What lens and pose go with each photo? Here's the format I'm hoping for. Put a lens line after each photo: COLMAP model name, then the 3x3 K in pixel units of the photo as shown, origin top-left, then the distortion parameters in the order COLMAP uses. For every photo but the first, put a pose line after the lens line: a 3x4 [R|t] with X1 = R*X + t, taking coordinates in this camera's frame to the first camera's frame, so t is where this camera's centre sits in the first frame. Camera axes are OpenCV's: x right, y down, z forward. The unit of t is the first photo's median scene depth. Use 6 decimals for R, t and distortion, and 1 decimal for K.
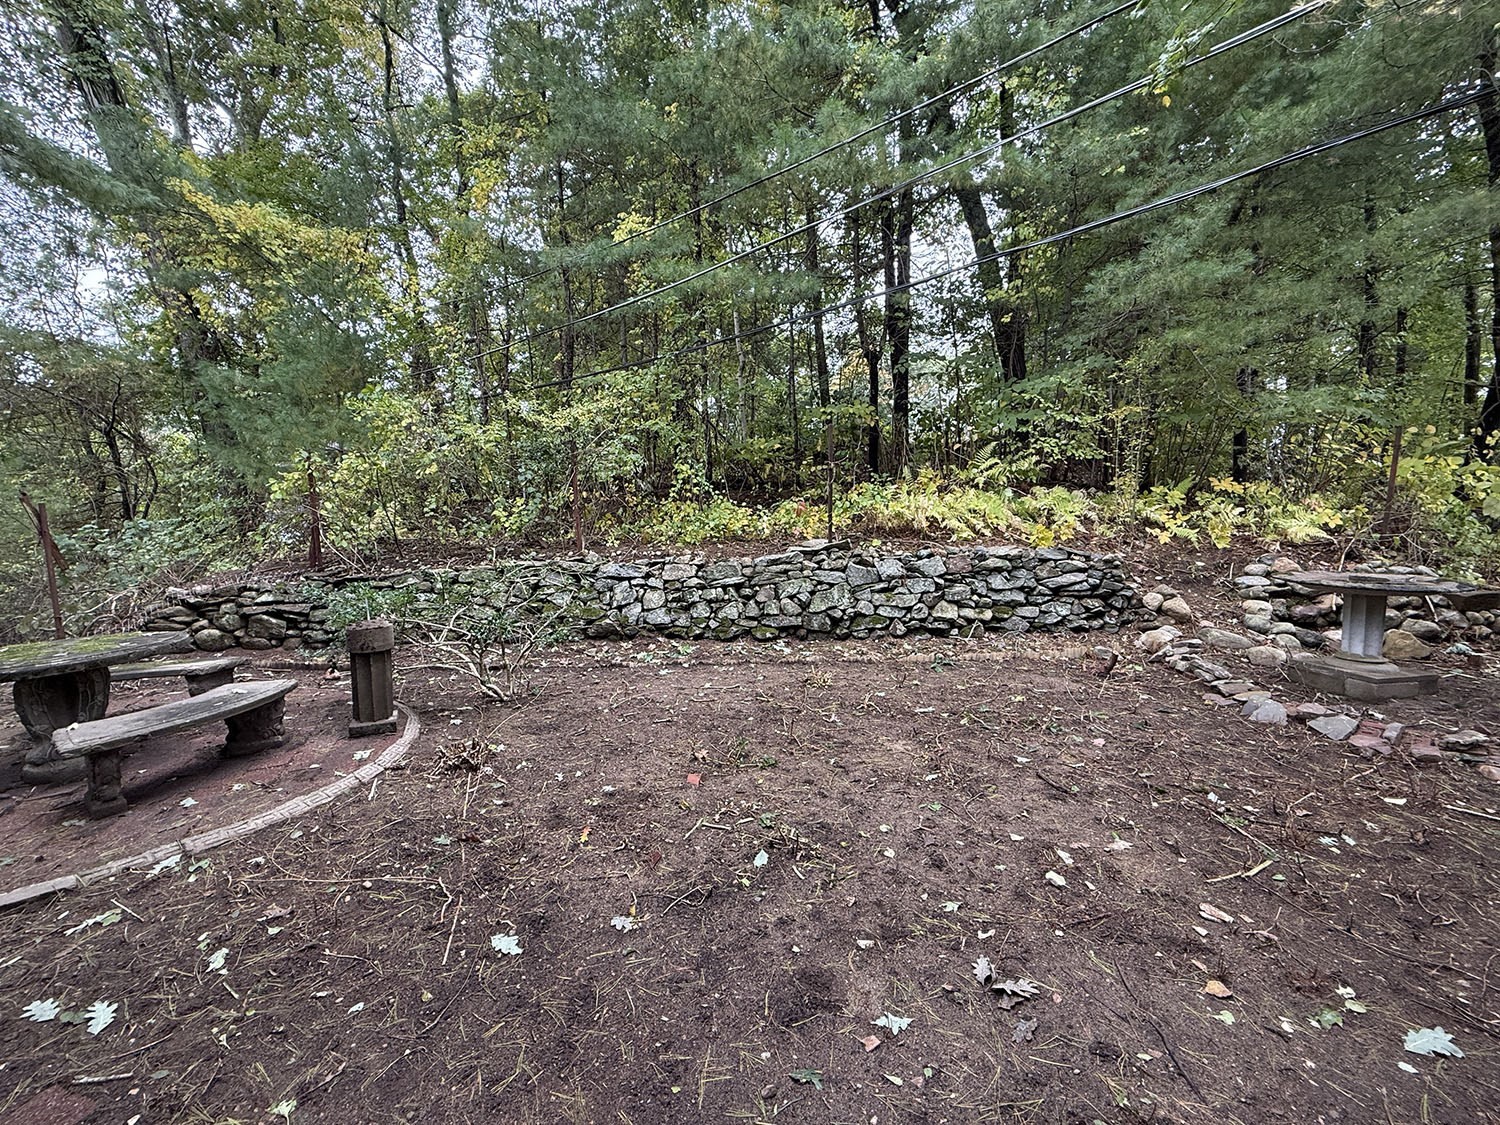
lens RADIAL K [[593.9, 0, 745.5], [0, 593.9, 563.2], [0, 0, 1]] dist [0.000591, -0.000071]
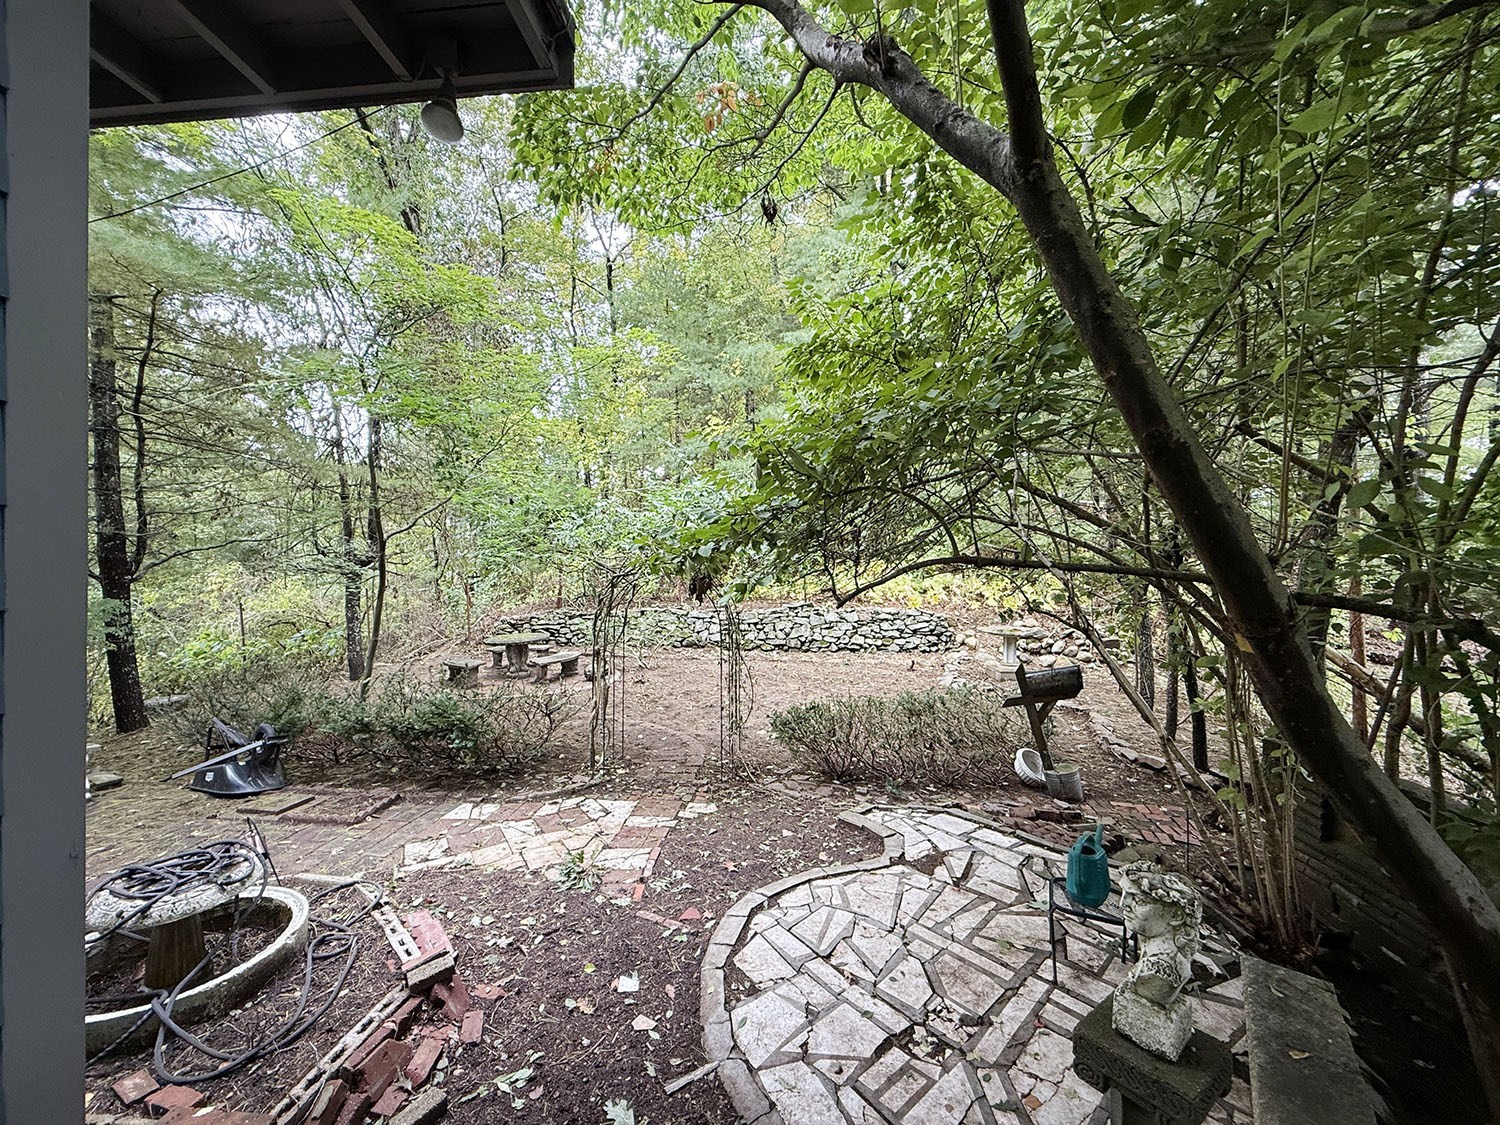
lens RADIAL K [[593.9, 0, 745.5], [0, 593.9, 563.2], [0, 0, 1]] dist [0.000591, -0.000071]
pose [[0.986818, 0.016492, -0.160994, 0.282398], [-0.026014, 0.998023, -0.057220, -0.051544], [0.159732, 0.060654, 0.985295, -1.033513]]
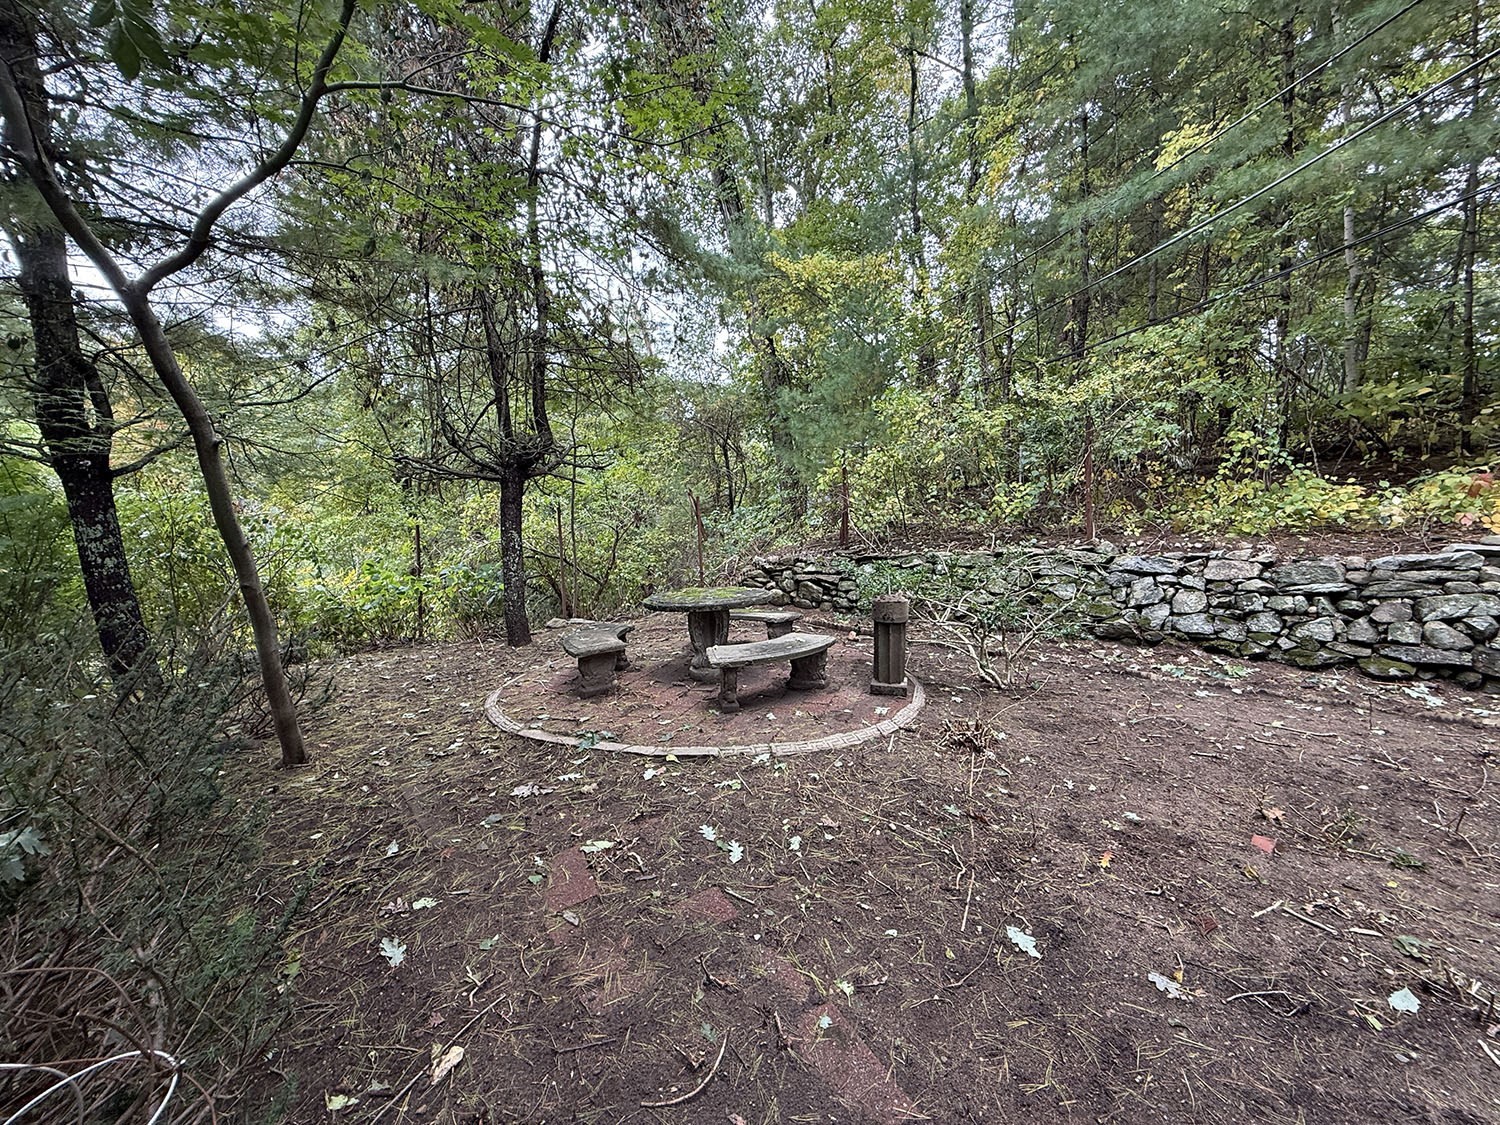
lens RADIAL K [[593.9, 0, 745.5], [0, 593.9, 563.2], [0, 0, 1]] dist [0.000591, -0.000071]
pose [[0.719903, 0.060567, -0.691427, -0.033062], [-0.043776, 0.998164, 0.041857, 0.000459], [0.692693, 0.000135, 0.721232, -0.006786]]
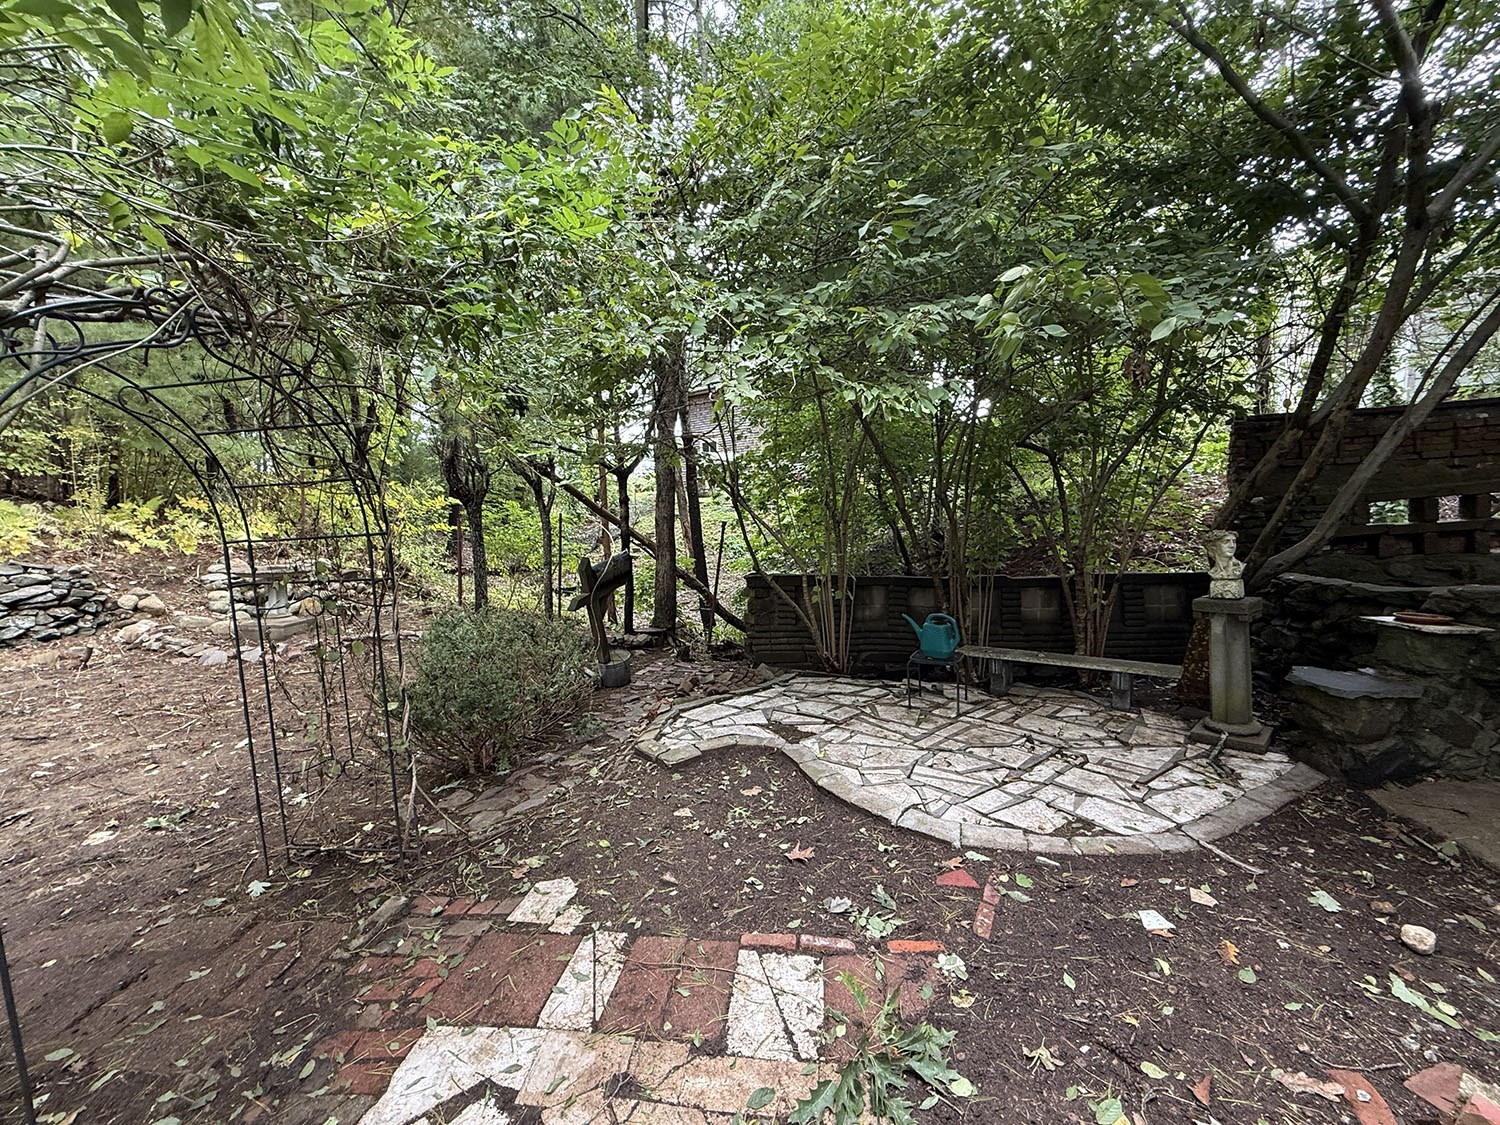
lens RADIAL K [[593.9, 0, 745.5], [0, 593.9, 563.2], [0, 0, 1]] dist [0.000591, -0.000071]
pose [[0.190764, -0.070628, 0.979092, -0.228415], [0.079694, 0.995230, 0.056265, 0.017325], [-0.978396, 0.067294, 0.195483, -0.429678]]
